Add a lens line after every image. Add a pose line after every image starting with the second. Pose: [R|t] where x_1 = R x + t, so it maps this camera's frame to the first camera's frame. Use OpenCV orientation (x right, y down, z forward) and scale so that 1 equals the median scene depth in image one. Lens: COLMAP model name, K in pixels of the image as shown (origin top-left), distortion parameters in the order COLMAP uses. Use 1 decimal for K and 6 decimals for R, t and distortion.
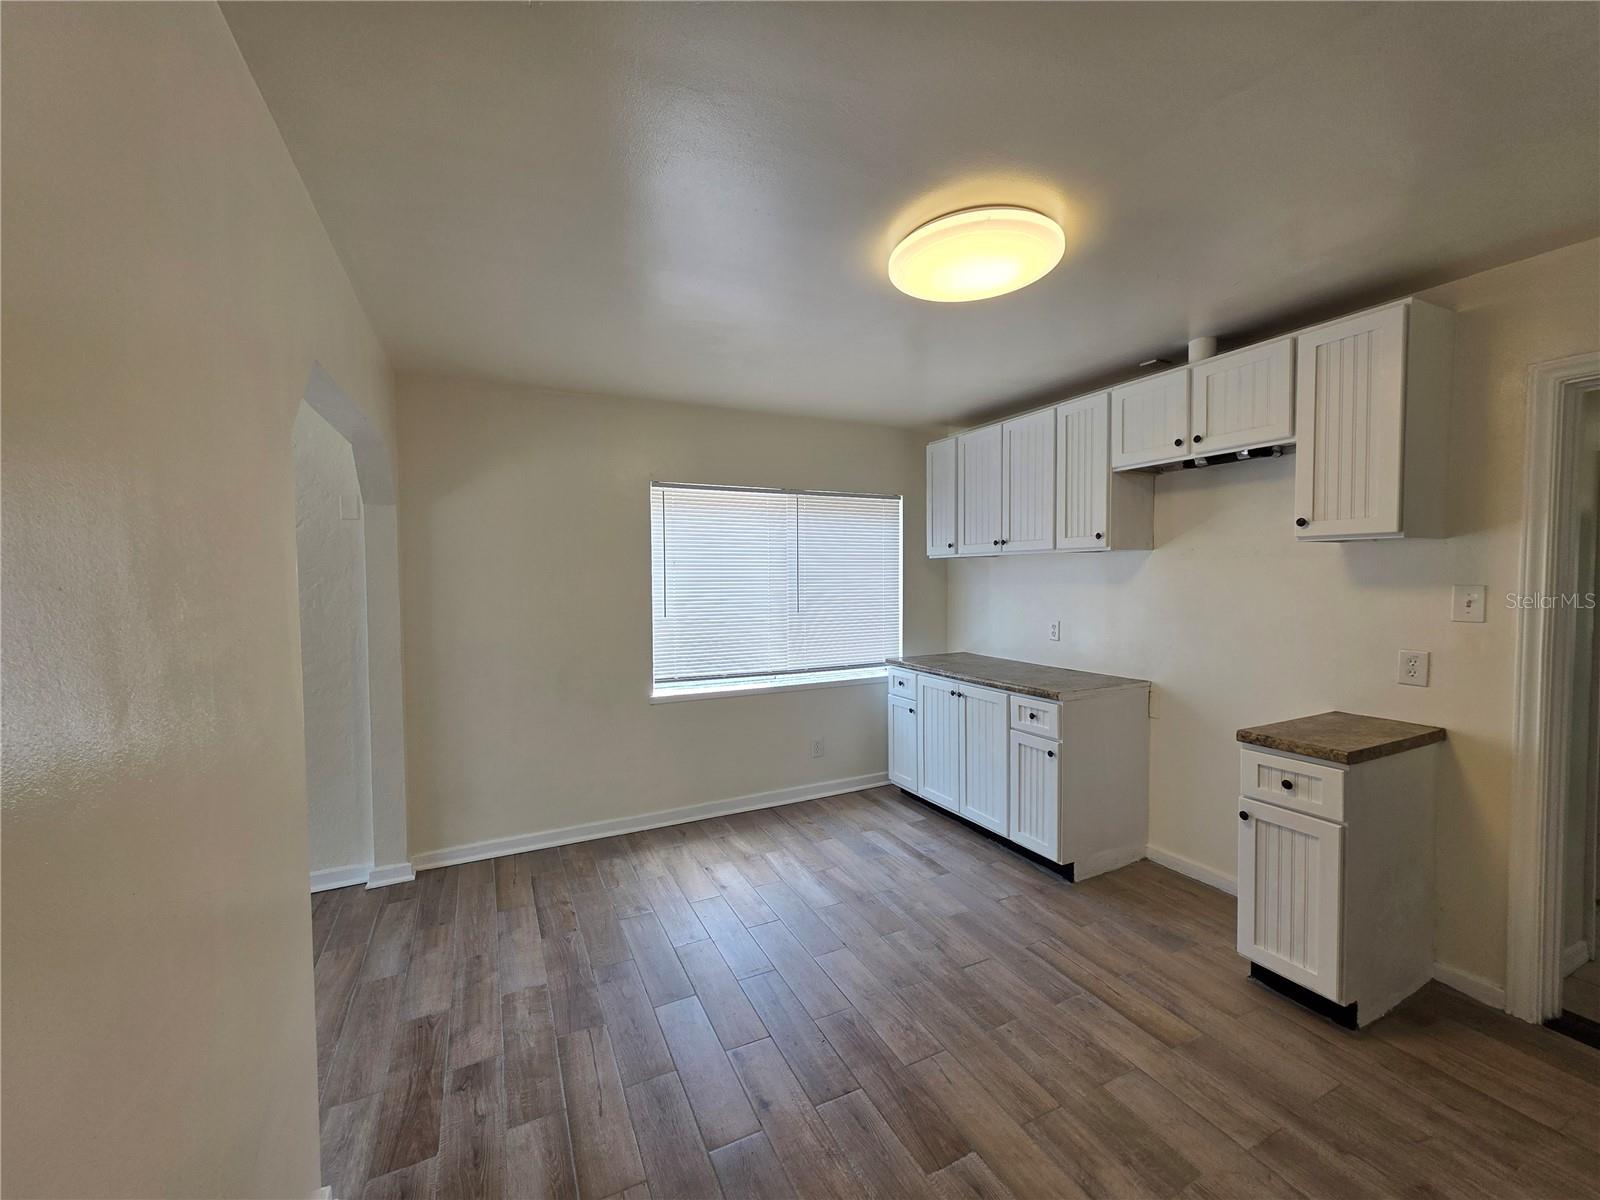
lens RADIAL K [[638.8, 0, 800.0], [0, 638.8, 600.0], [0, 0, 1]] dist [0.007285, 0.000982]
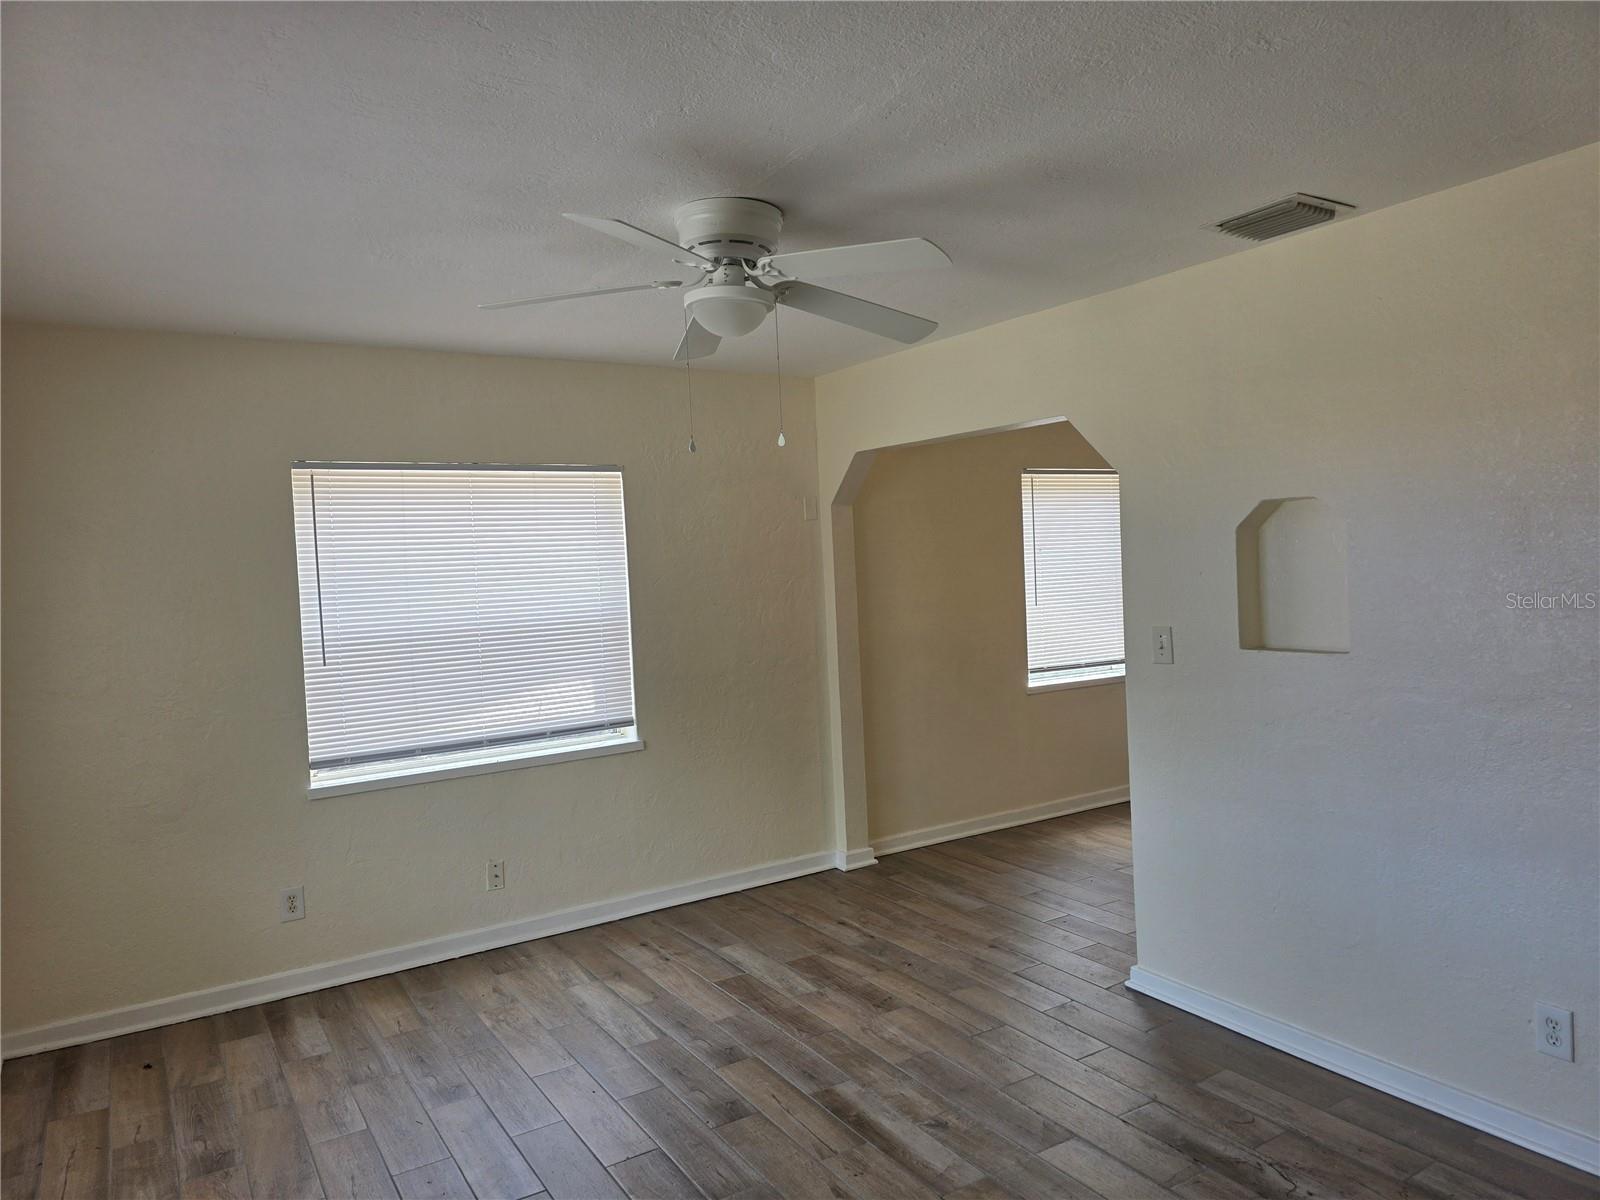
lens RADIAL K [[1075.2, 0, 808.1], [0, 1075.2, 602.6], [0, 0, 1]] dist [0.059073, -0.048839]
pose [[0.992904, -0.041523, 0.111431, -1.023961], [0.042091, 0.999110, -0.002747, 0.016694], [-0.111218, 0.007418, 0.993768, -0.834021]]
